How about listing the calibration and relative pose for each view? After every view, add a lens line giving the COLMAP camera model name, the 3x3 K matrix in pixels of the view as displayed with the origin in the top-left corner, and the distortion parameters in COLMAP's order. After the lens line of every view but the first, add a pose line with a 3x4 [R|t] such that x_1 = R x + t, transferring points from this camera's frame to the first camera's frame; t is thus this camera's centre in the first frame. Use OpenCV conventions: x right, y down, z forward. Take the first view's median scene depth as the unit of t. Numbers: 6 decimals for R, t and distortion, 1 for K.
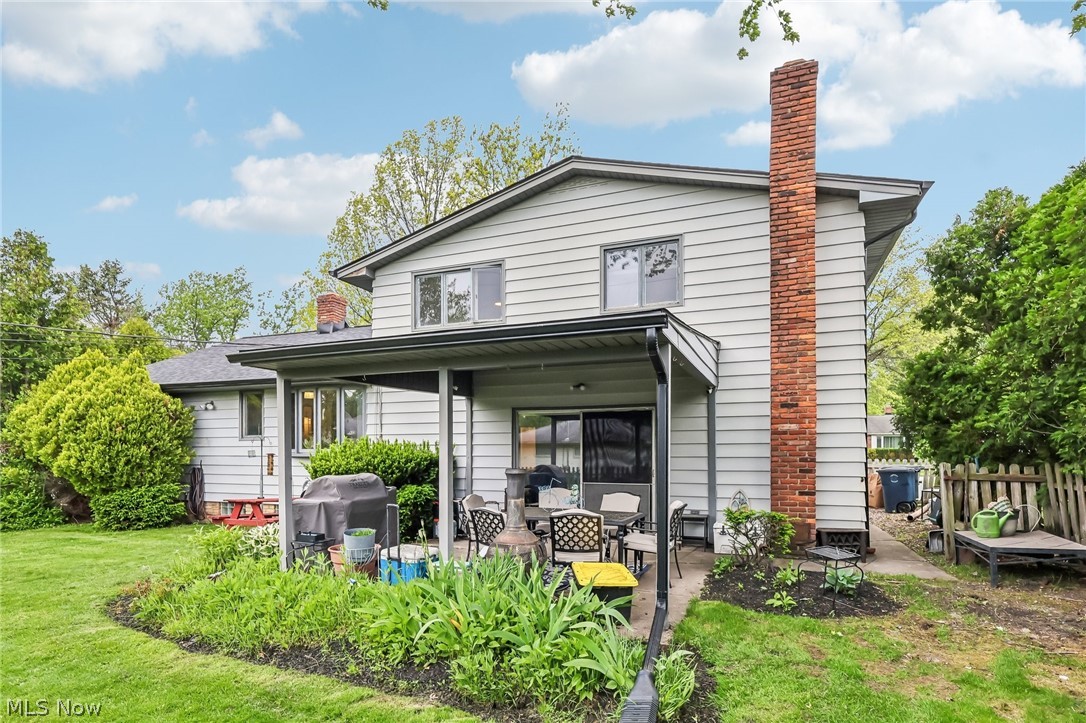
lens RADIAL K [[553.0, 0, 543.6], [0, 553.0, 453.0], [0, 0, 1]] dist [-0.001307, 0.000027]
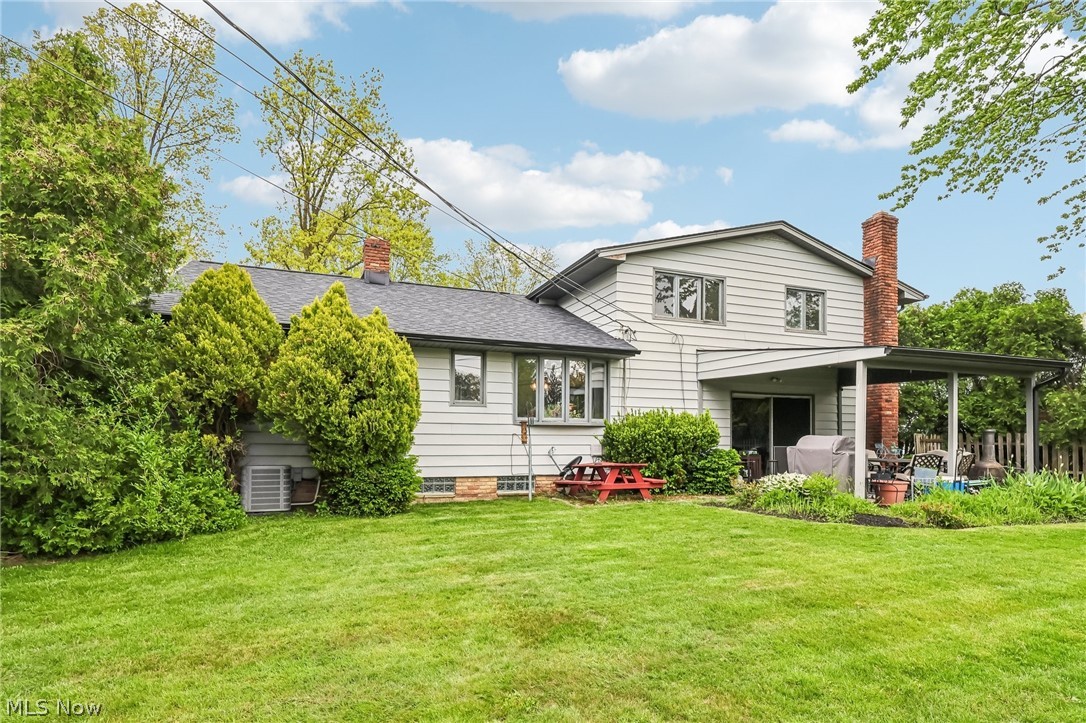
lens RADIAL K [[573.2, 0, 544.5], [0, 573.2, 430.8], [0, 0, 1]] dist [-0.017025, 0.000042]
pose [[0.745074, 0.012498, 0.666865, -1.362135], [-0.007178, 0.999917, -0.010719, 0.033332], [-0.666943, 0.003200, 0.745102, 0.294296]]
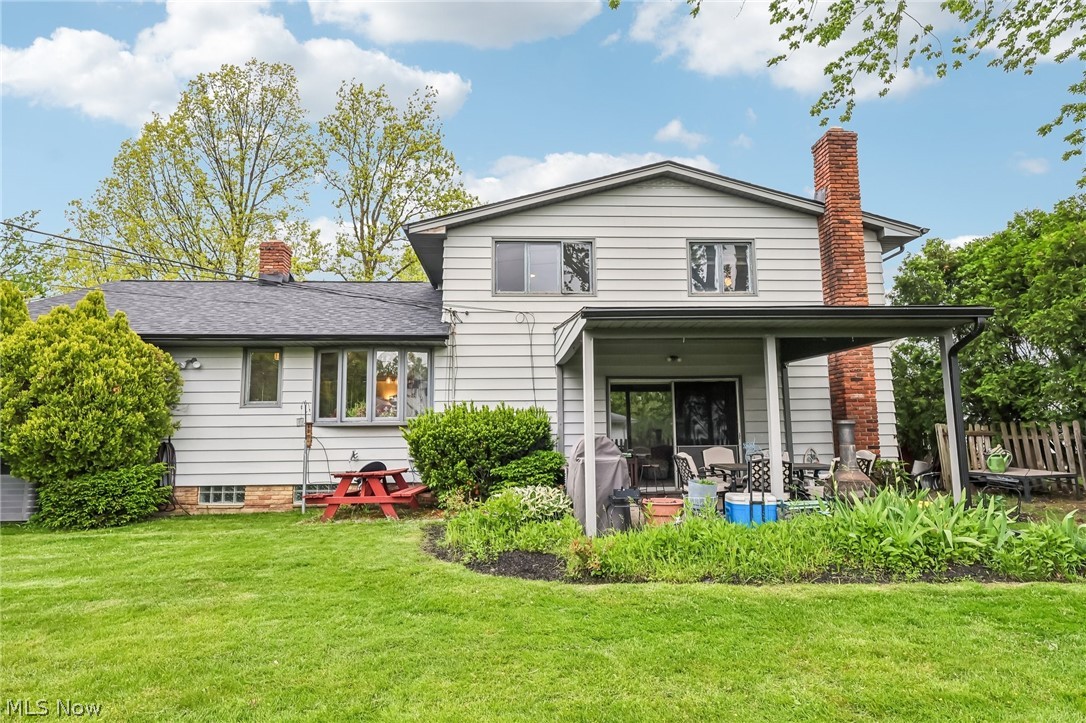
lens RADIAL K [[590.2, 0, 543.0], [0, 590.2, 361.5], [0, 0, 1]] dist [-0.002566, -0.000136]
pose [[0.913279, 0.039753, 0.405390, -0.651236], [0.010979, 0.992462, -0.122056, 0.027298], [-0.407186, 0.115922, 0.905959, 0.033955]]
